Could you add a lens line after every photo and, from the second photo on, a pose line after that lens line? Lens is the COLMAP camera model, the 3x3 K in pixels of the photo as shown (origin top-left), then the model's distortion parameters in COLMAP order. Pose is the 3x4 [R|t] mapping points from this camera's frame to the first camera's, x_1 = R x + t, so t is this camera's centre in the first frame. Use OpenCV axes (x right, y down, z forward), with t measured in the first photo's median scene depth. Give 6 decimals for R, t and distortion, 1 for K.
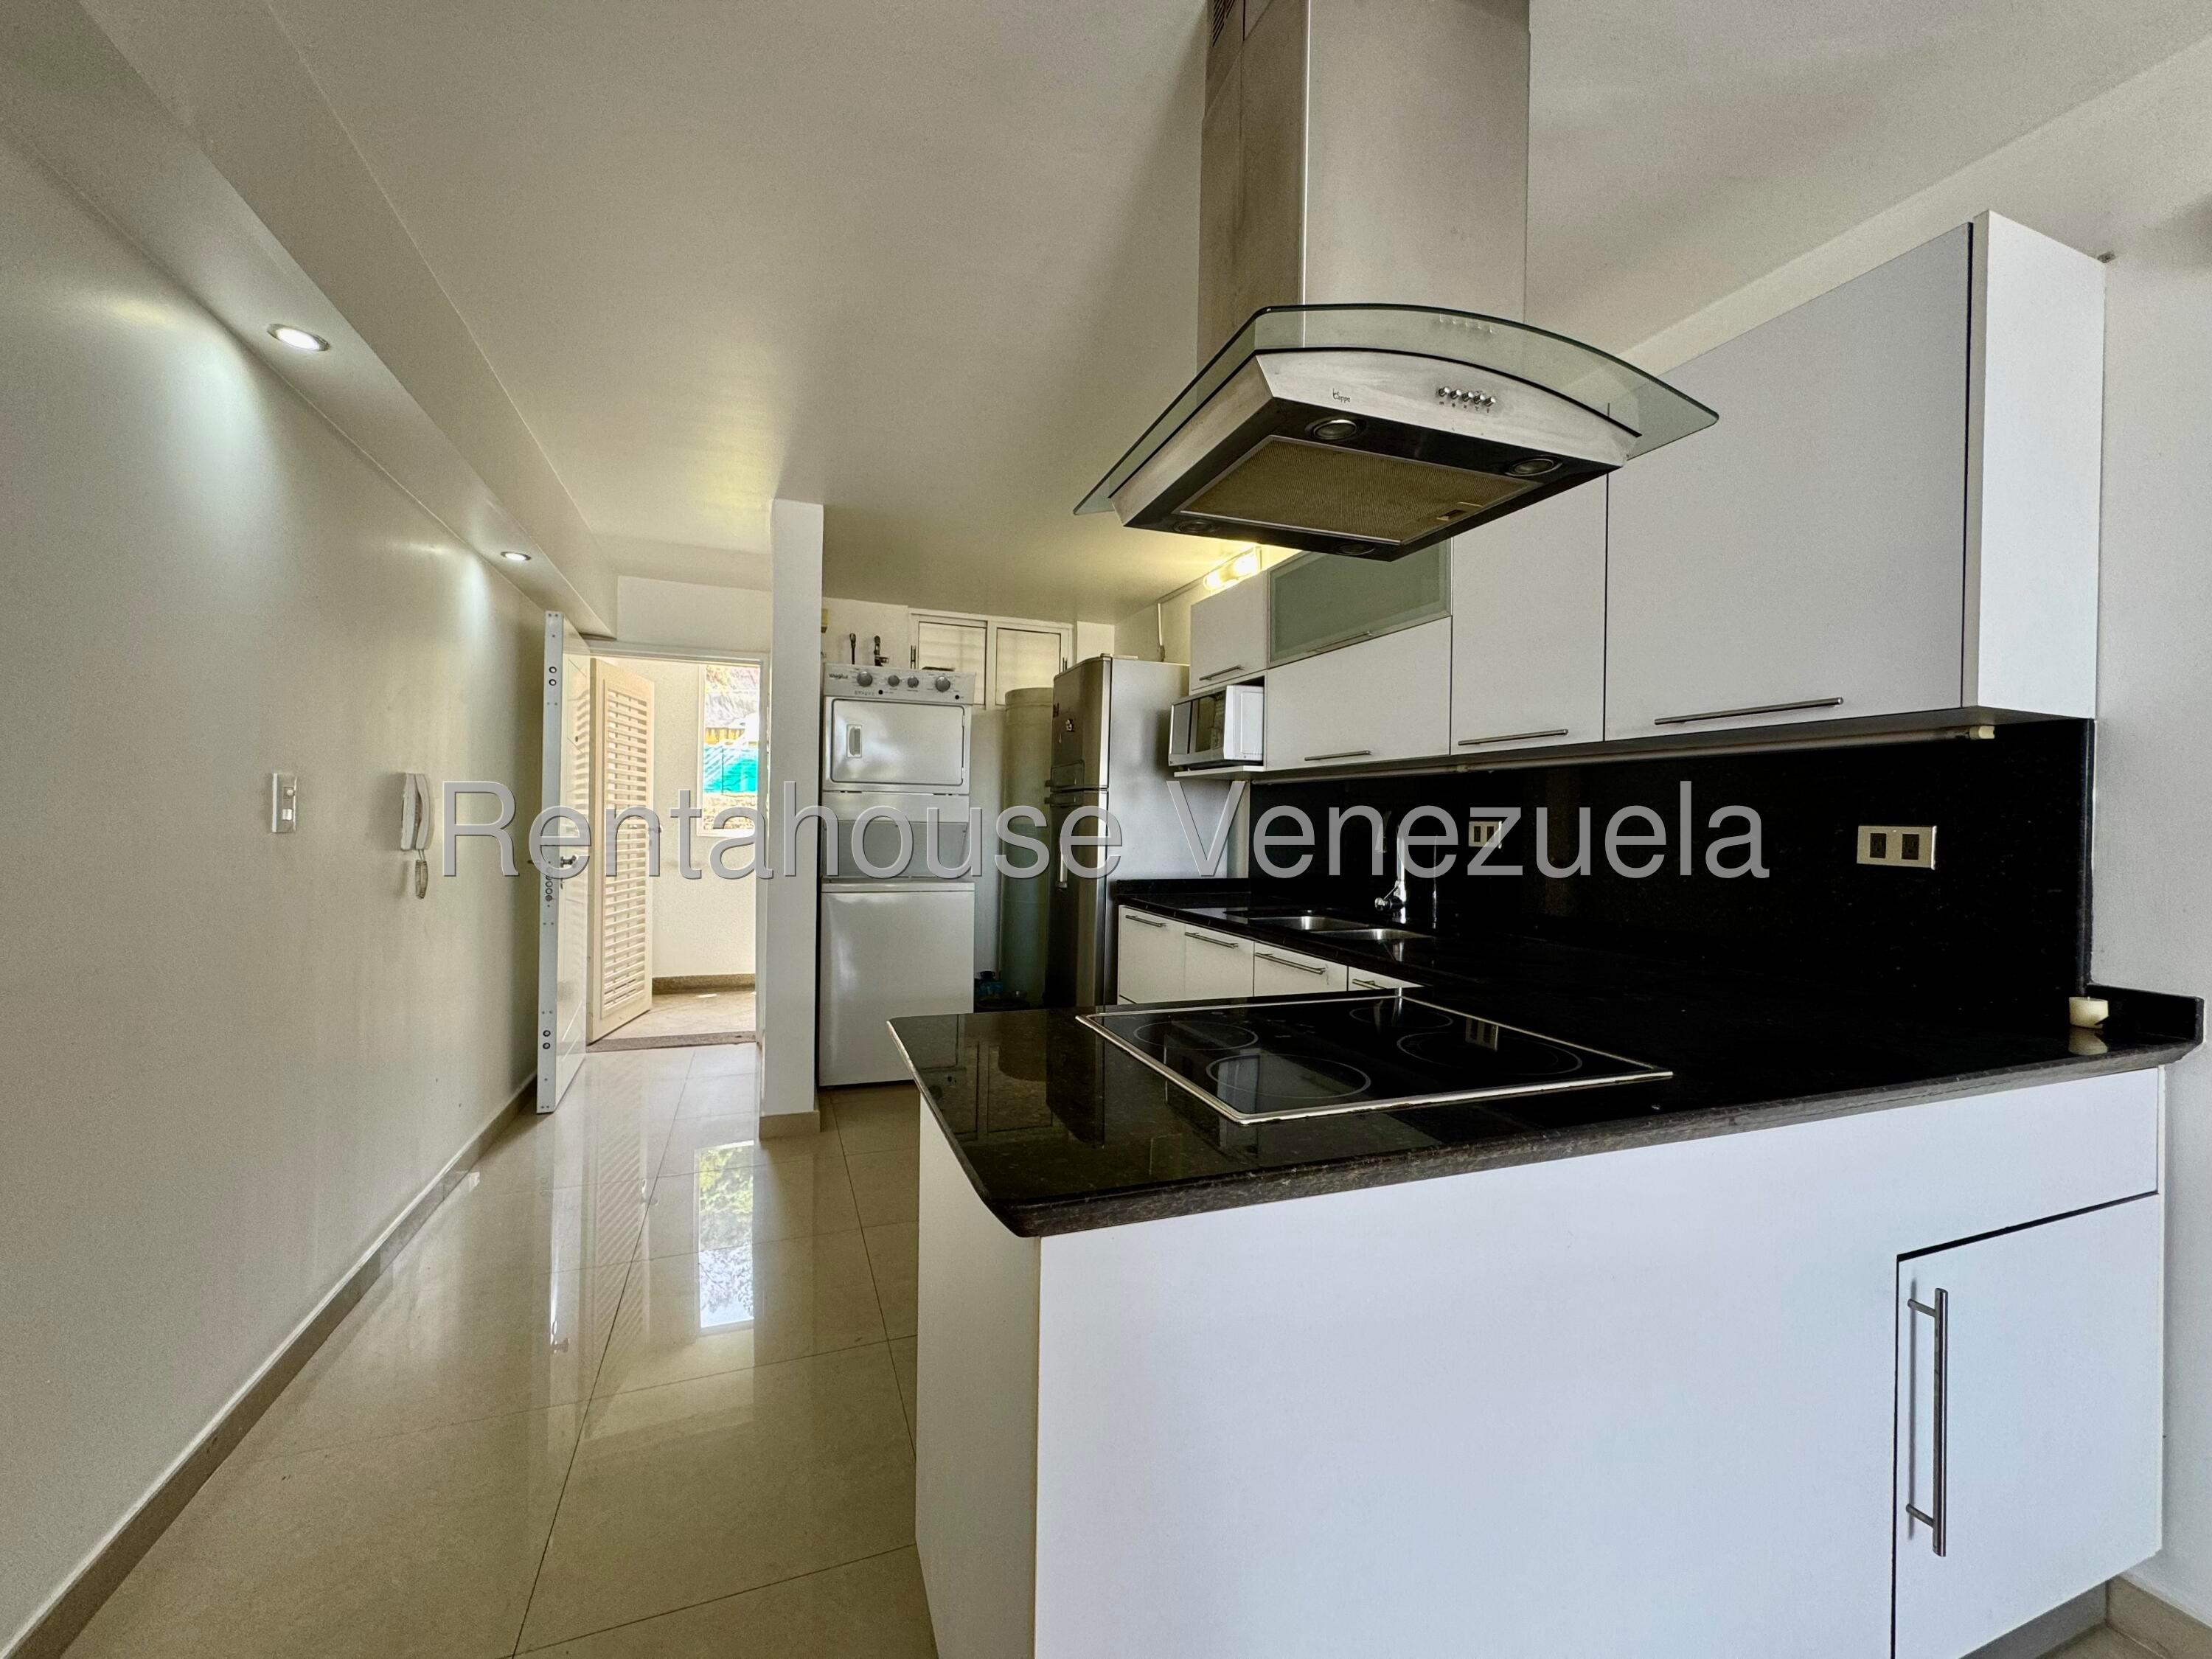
lens RADIAL K [[879.1, 0, 1107.0], [0, 879.1, 819.5], [0, 0, 1]] dist [-0.008066, -0.000004]
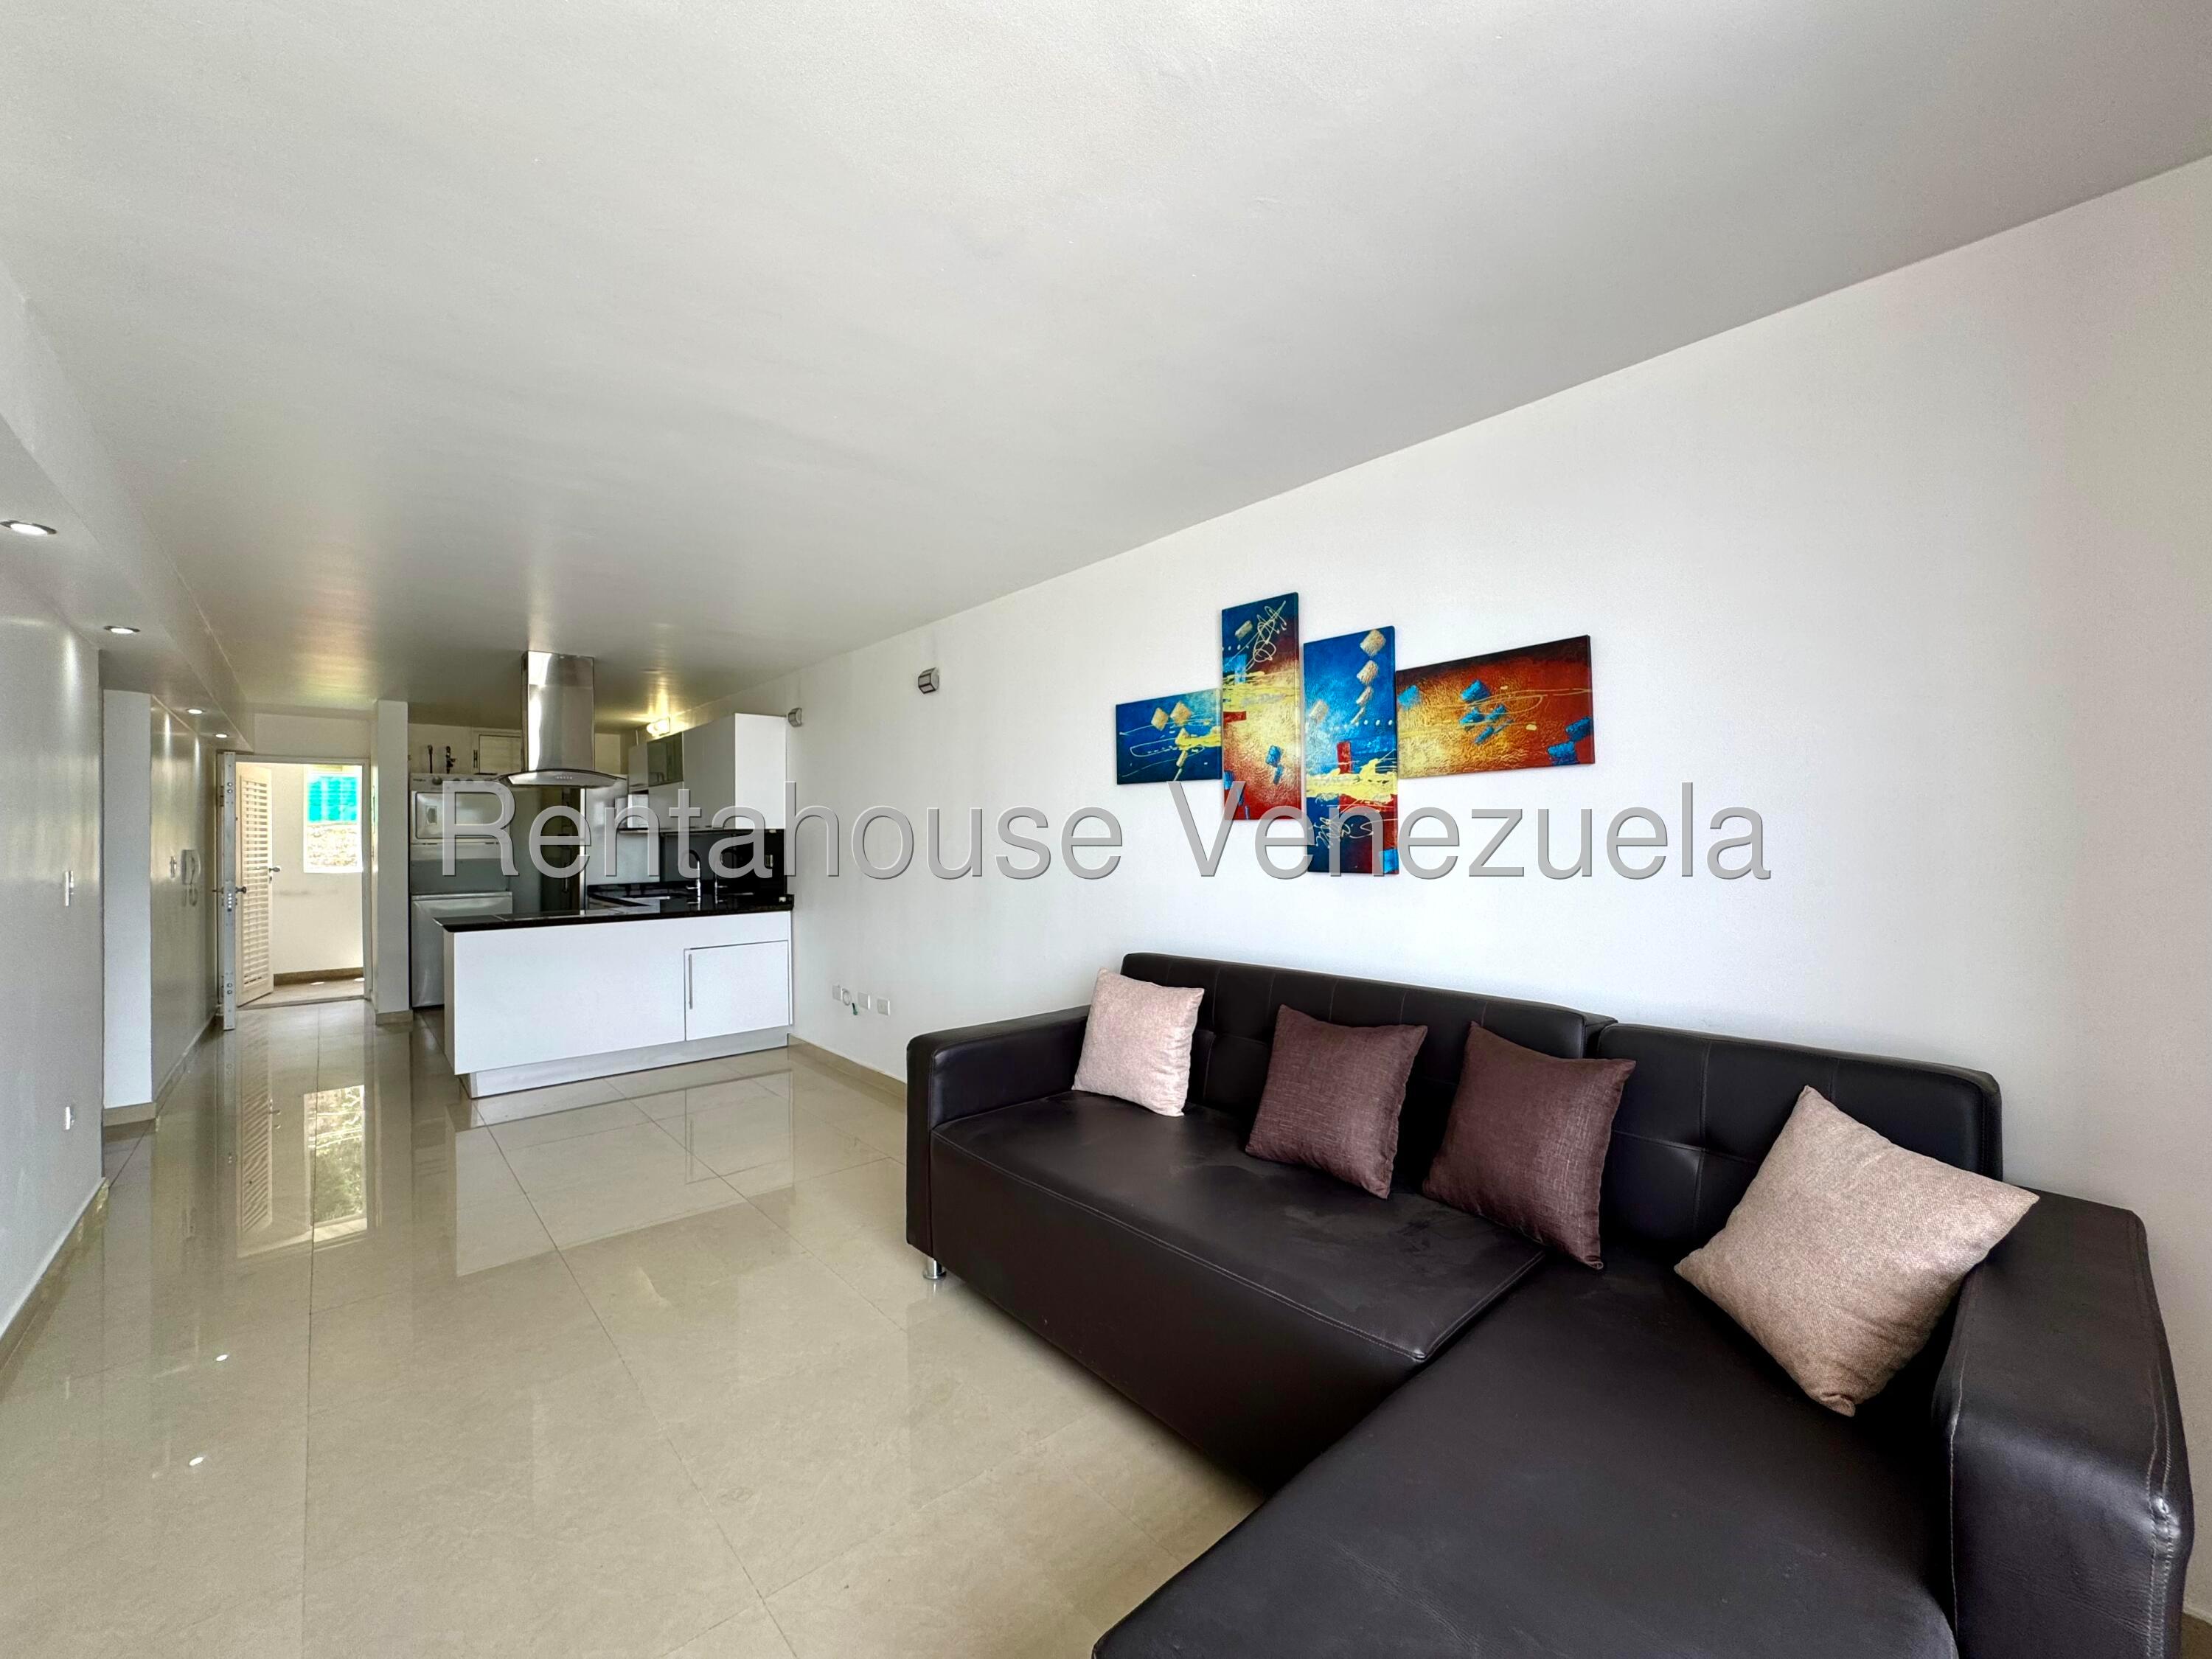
lens RADIAL K [[889.9, 0, 1106.0], [0, 889.9, 829.5], [0, 0, 1]] dist [-0.000739, 0.000164]
pose [[0.938100, -0.024828, 0.345473, 0.446633], [0.025987, 0.999661, 0.001277, -0.033260], [-0.345388, 0.007780, 0.938428, -1.401187]]
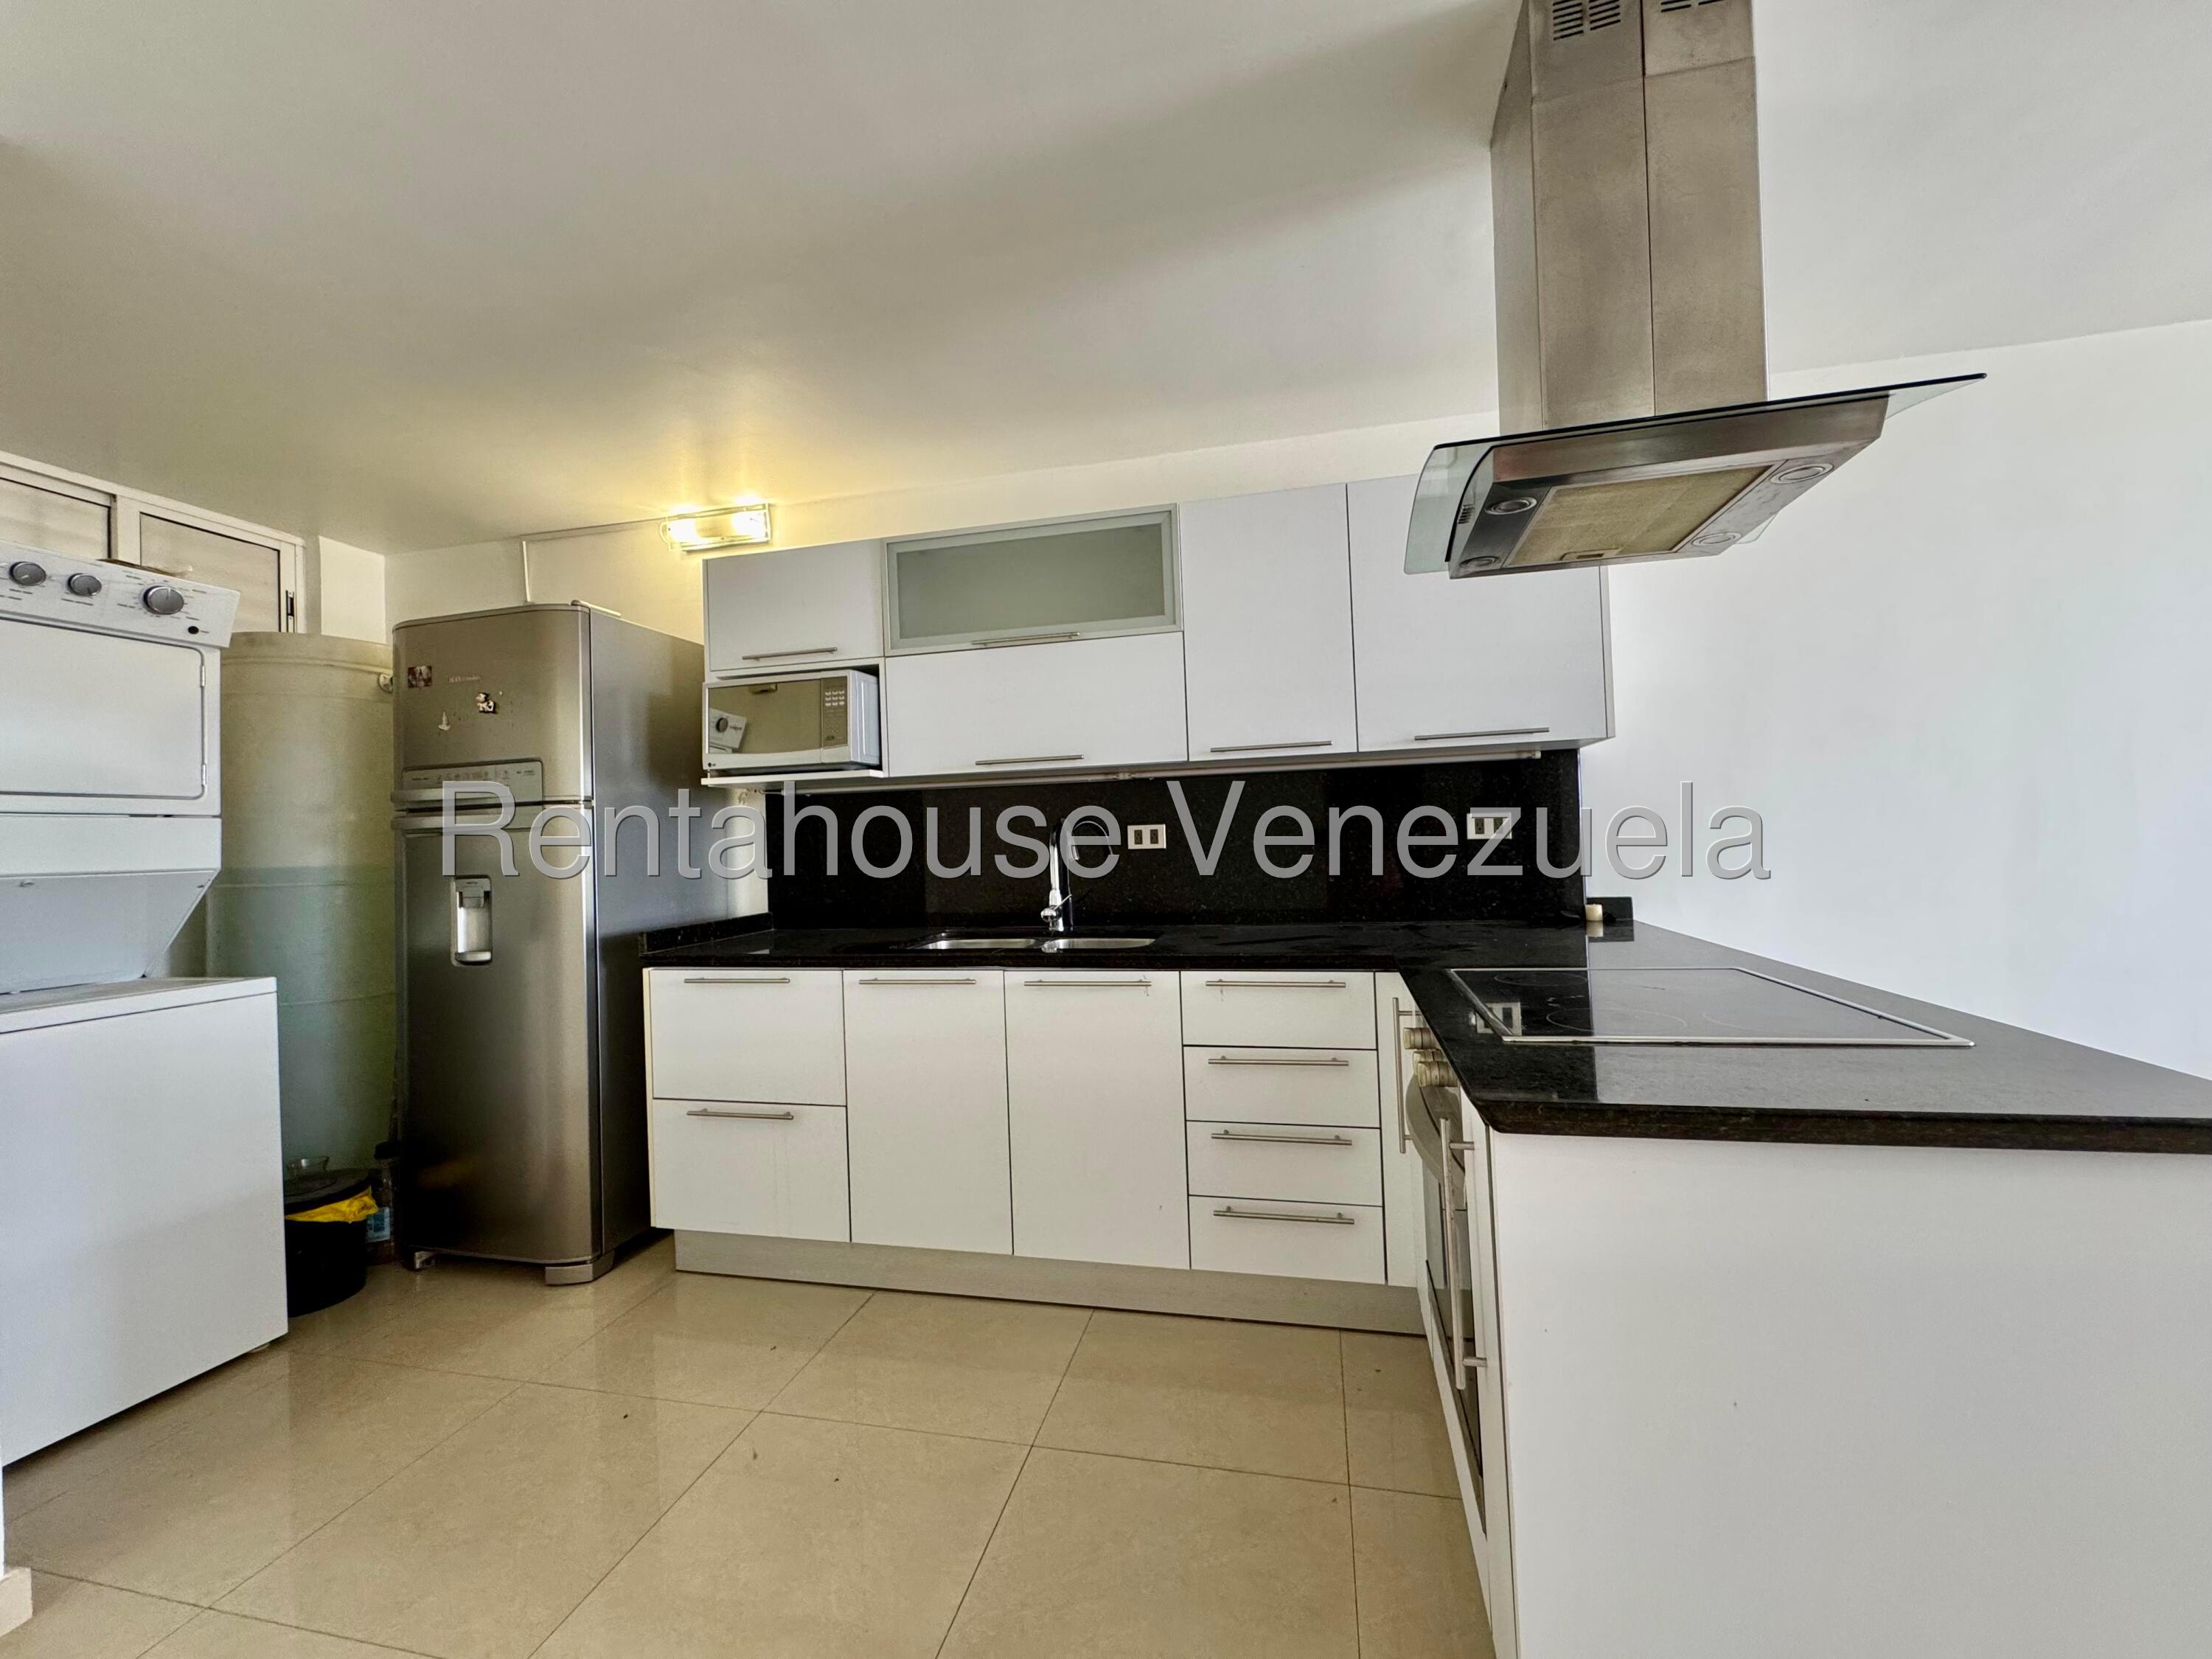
lens RADIAL K [[844.4, 0, 1106.0], [0, 844.4, 829.5], [0, 0, 1]] dist [-0.001041, -0.000066]
pose [[0.564834, -0.035133, 0.824456, -0.347110], [0.042674, 0.999000, 0.013335, -0.006127], [-0.824100, 0.027651, 0.565769, 0.341383]]
